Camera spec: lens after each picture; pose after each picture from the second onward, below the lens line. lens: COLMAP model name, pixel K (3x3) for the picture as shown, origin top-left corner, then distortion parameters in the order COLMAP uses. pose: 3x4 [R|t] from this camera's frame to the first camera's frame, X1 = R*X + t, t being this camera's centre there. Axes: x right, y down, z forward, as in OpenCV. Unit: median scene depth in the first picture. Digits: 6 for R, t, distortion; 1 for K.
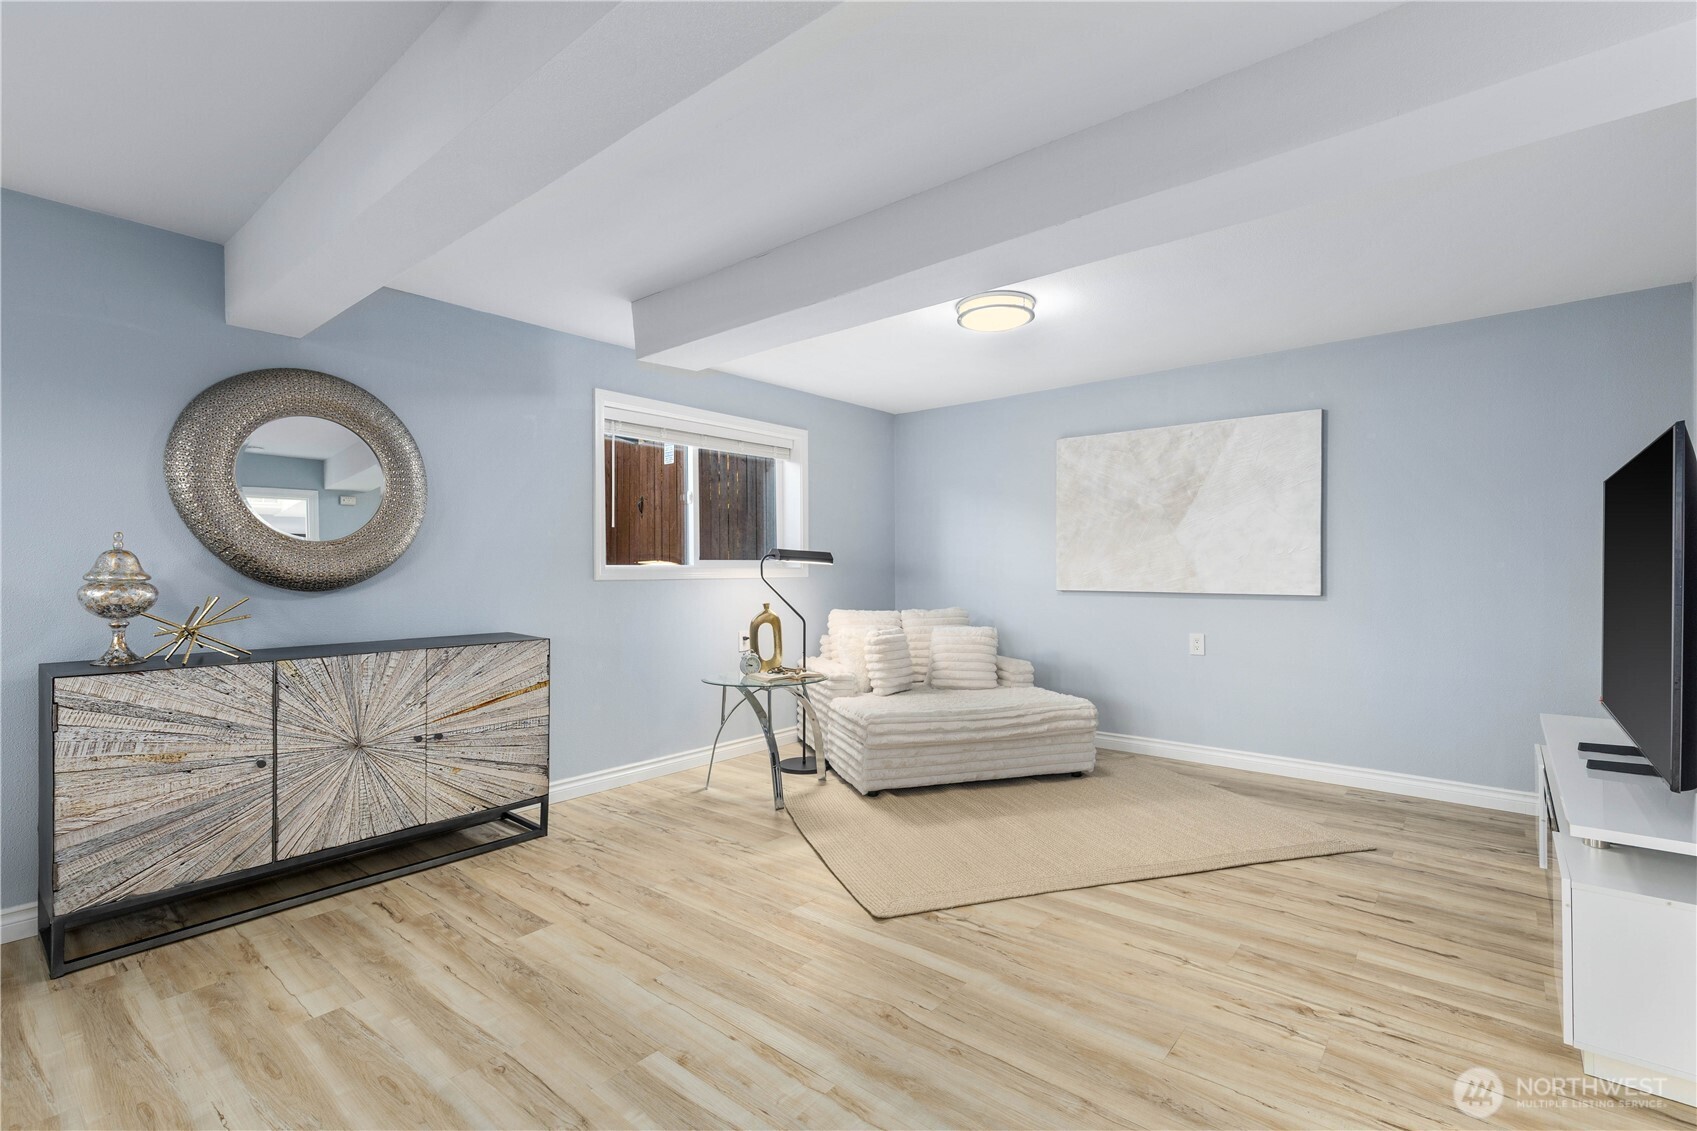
lens RADIAL K [[765.8, 0, 846.0], [0, 765.8, 570.7], [0, 0, 1]] dist [0.010123, -0.002617]
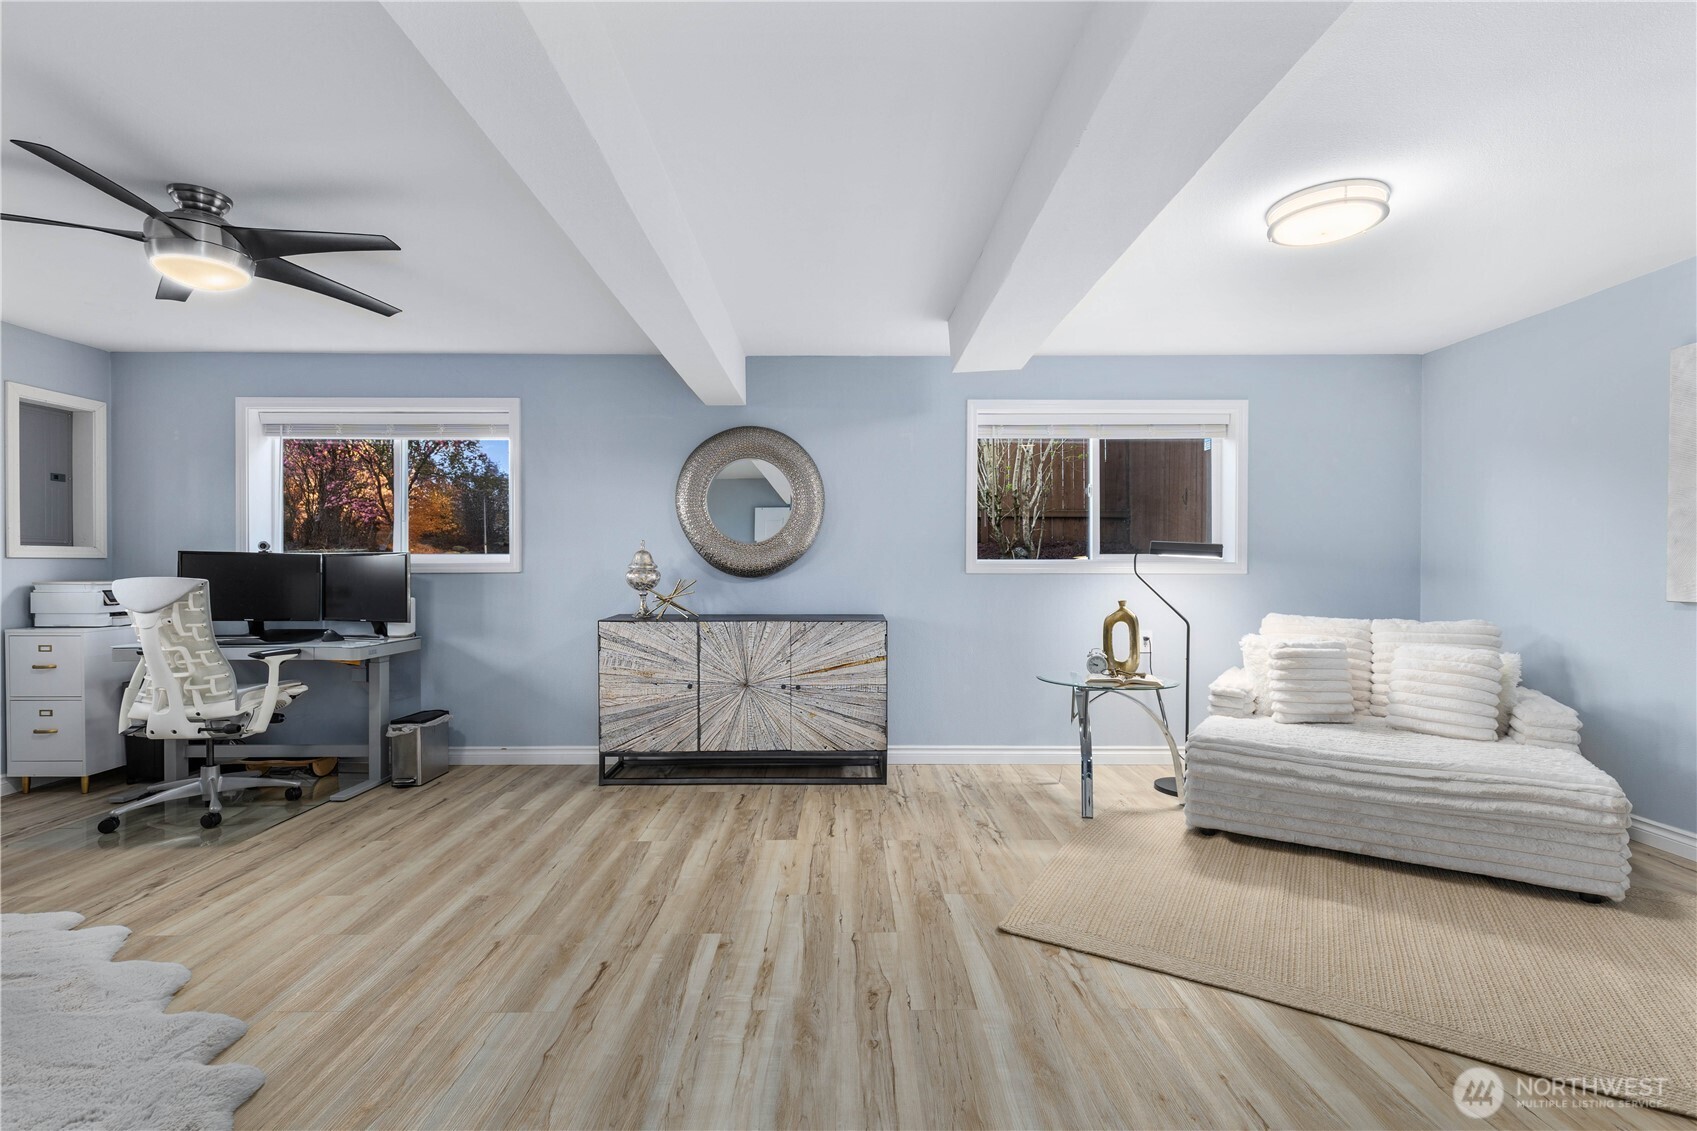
lens RADIAL K [[765.8, 0, 848.2], [0, 765.8, 569.1], [0, 0, 1]] dist [0.010123, -0.002617]
pose [[0.648198, 0.009443, -0.761413, 0.595785], [-0.005605, 0.999955, 0.007629, -0.001304], [0.761451, -0.000677, 0.648222, 0.220045]]
